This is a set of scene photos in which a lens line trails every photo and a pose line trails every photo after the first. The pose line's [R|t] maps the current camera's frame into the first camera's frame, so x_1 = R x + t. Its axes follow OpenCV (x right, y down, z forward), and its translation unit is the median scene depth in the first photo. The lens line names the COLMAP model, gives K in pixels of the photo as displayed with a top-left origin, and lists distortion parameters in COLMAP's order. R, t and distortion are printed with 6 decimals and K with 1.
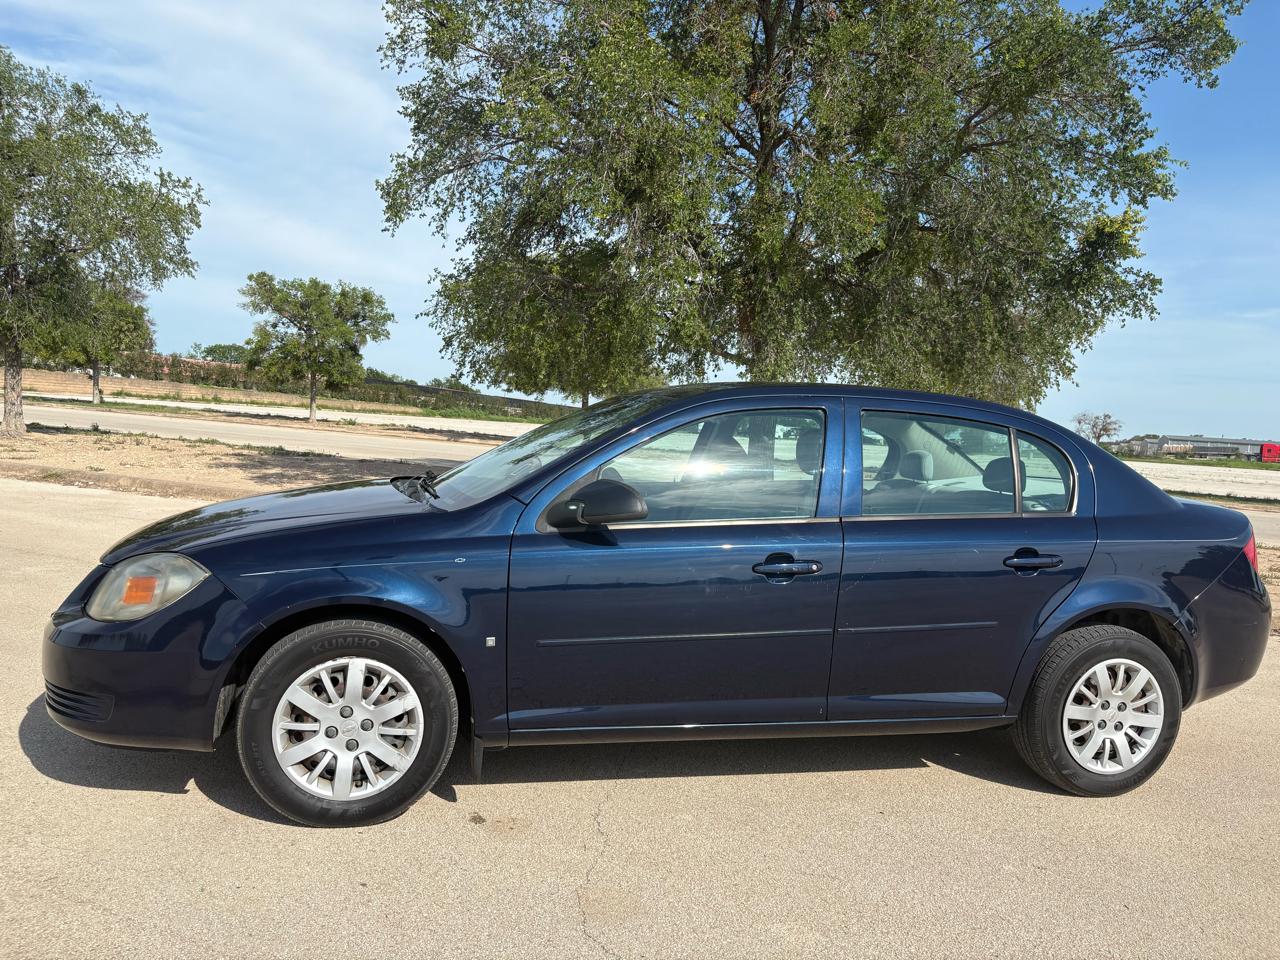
lens RADIAL K [[968.9, 0, 637.3], [0, 968.9, 474.8], [0, 0, 1]] dist [0.028039, -0.022371]
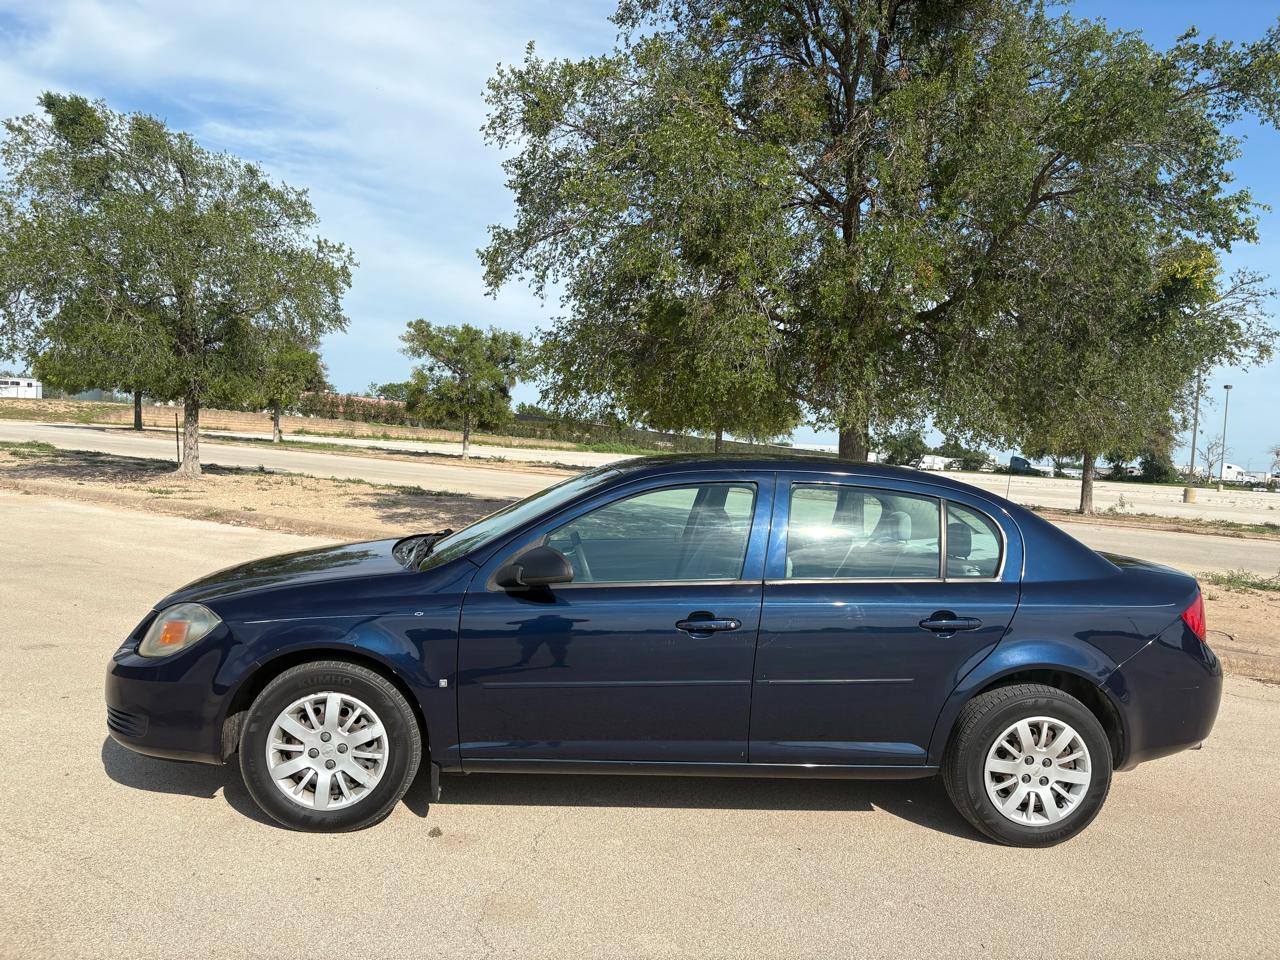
lens RADIAL K [[968.9, 0, 641.8], [0, 968.9, 480.9], [0, 0, 1]] dist [0.028039, -0.022371]
pose [[0.987740, 0.000395, -0.156108, 0.097368], [-0.004598, 0.999636, -0.026566, -0.016170], [0.156041, 0.026958, 0.987383, -0.052416]]
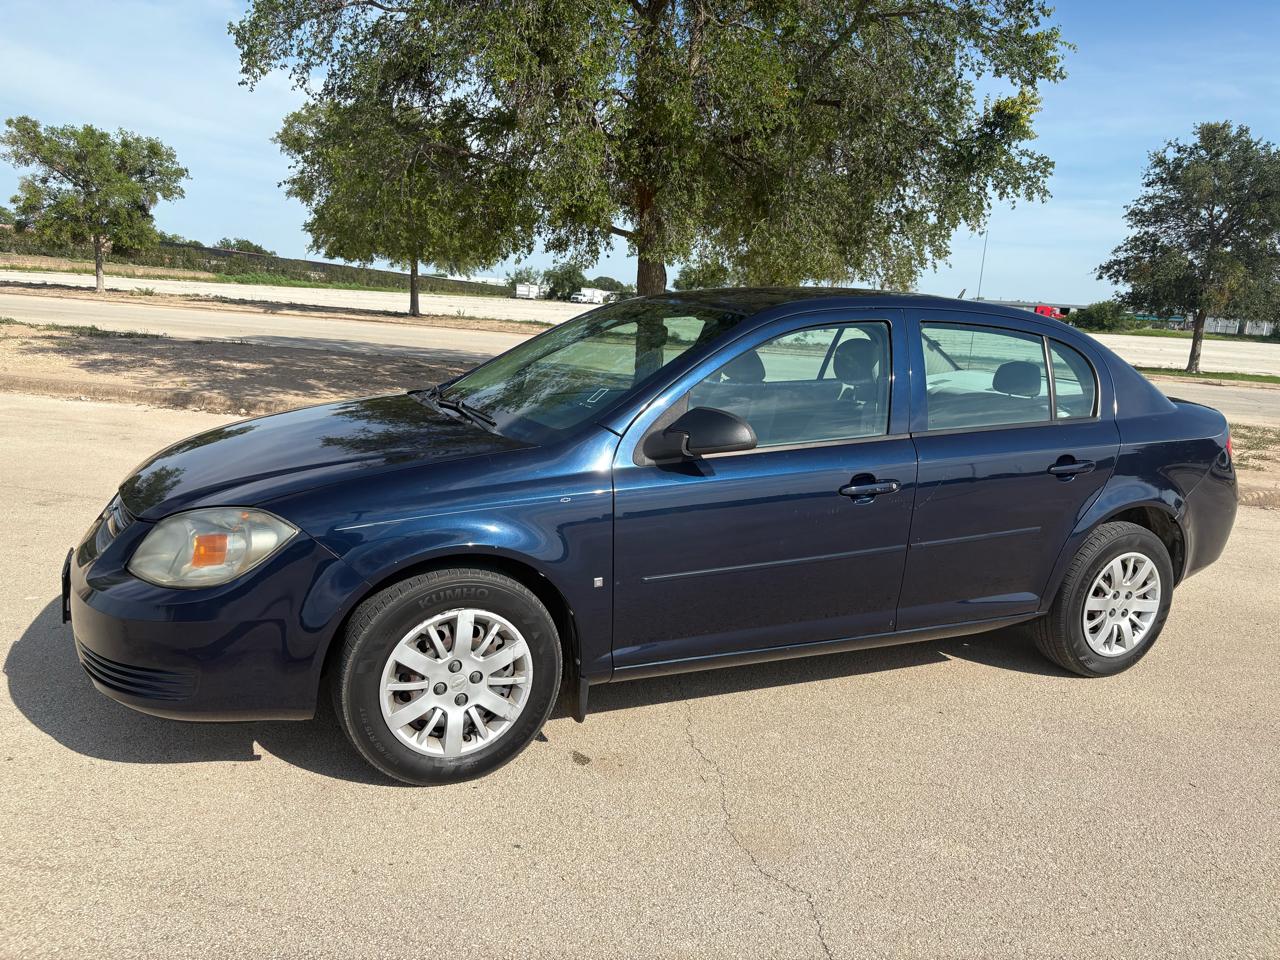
lens RADIAL K [[968.9, 0, 636.3], [0, 968.9, 482.3], [0, 0, 1]] dist [0.028039, -0.022371]
pose [[0.982045, -0.041261, 0.184080, -0.100430], [0.014245, 0.989221, 0.145737, -0.022225], [-0.188110, -0.140498, 0.972047, 0.029312]]
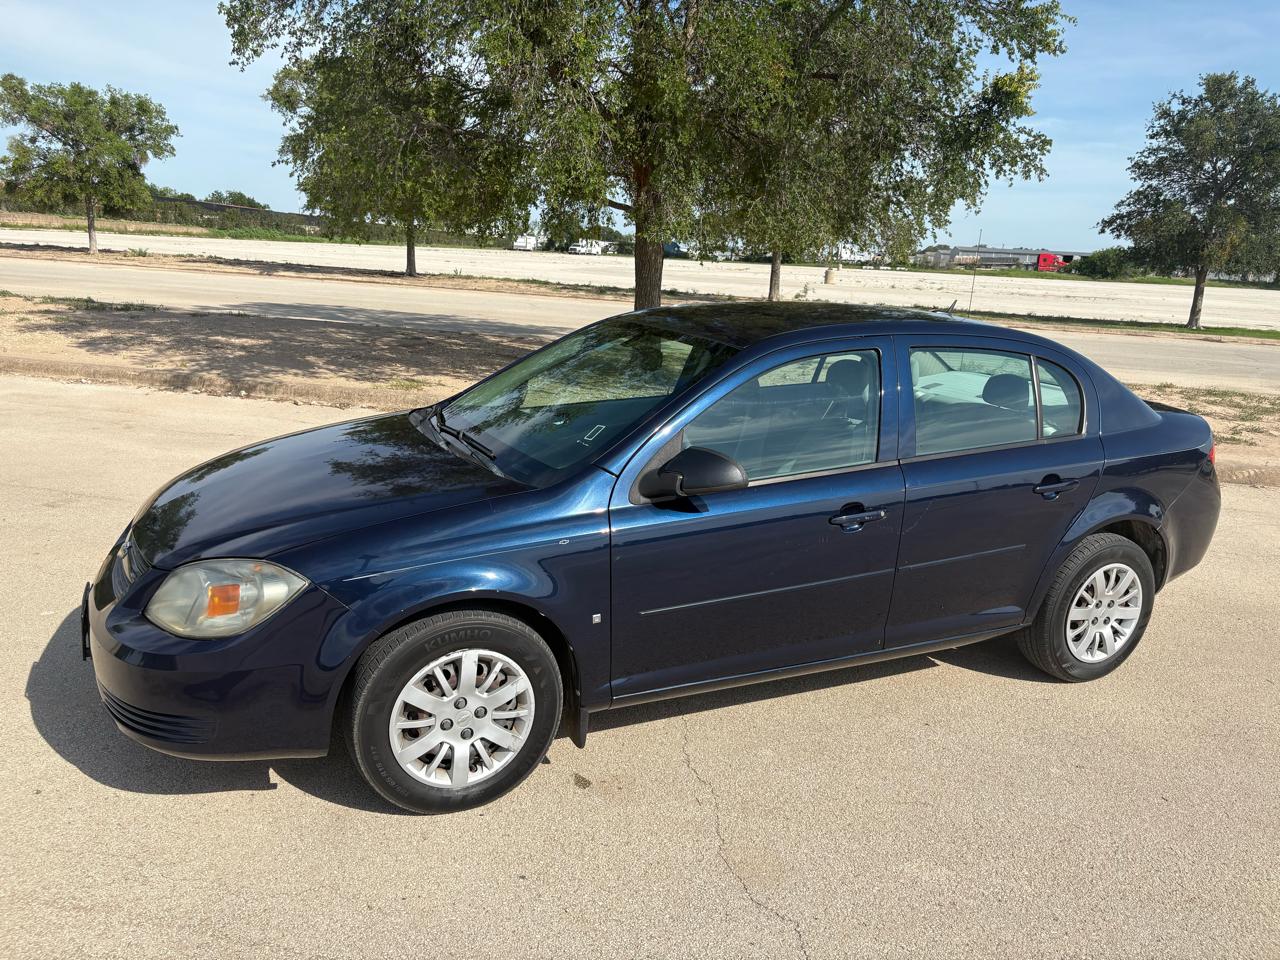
lens RADIAL K [[968.9, 0, 638.0], [0, 968.9, 482.5], [0, 0, 1]] dist [0.028039, -0.022371]
pose [[0.981364, -0.058388, 0.183073, -0.099489], [0.021985, 0.980579, 0.194888, -0.055138], [-0.190897, -0.187231, 0.963589, 0.022583]]
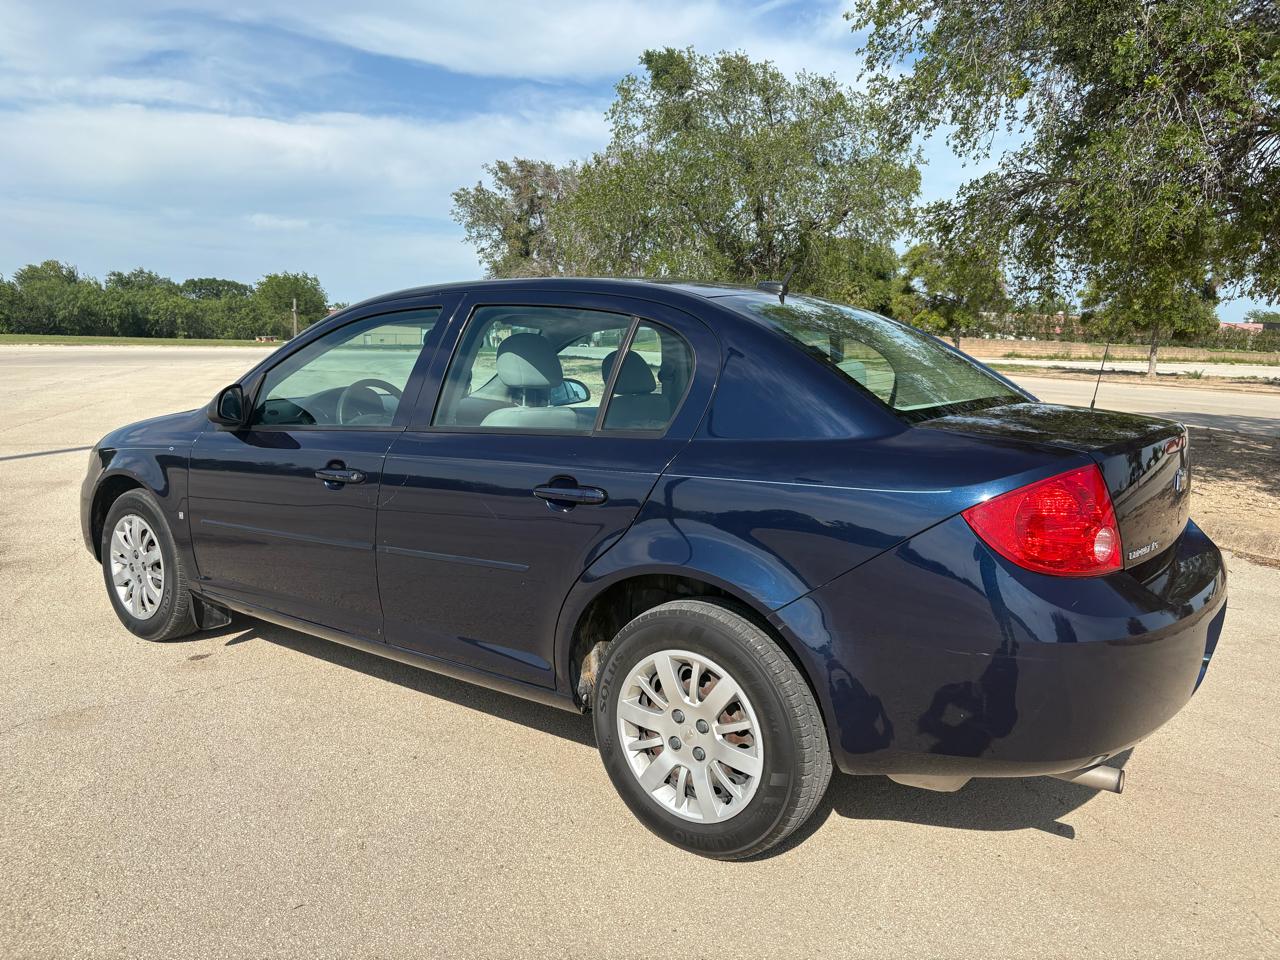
lens RADIAL K [[968.9, 0, 644.5], [0, 968.9, 484.2], [0, 0, 1]] dist [0.028039, -0.022371]
pose [[0.623516, 0.061611, -0.779379, 0.417948], [-0.023474, 0.997916, 0.060107, 0.015195], [0.781458, -0.019183, 0.623663, 0.240967]]
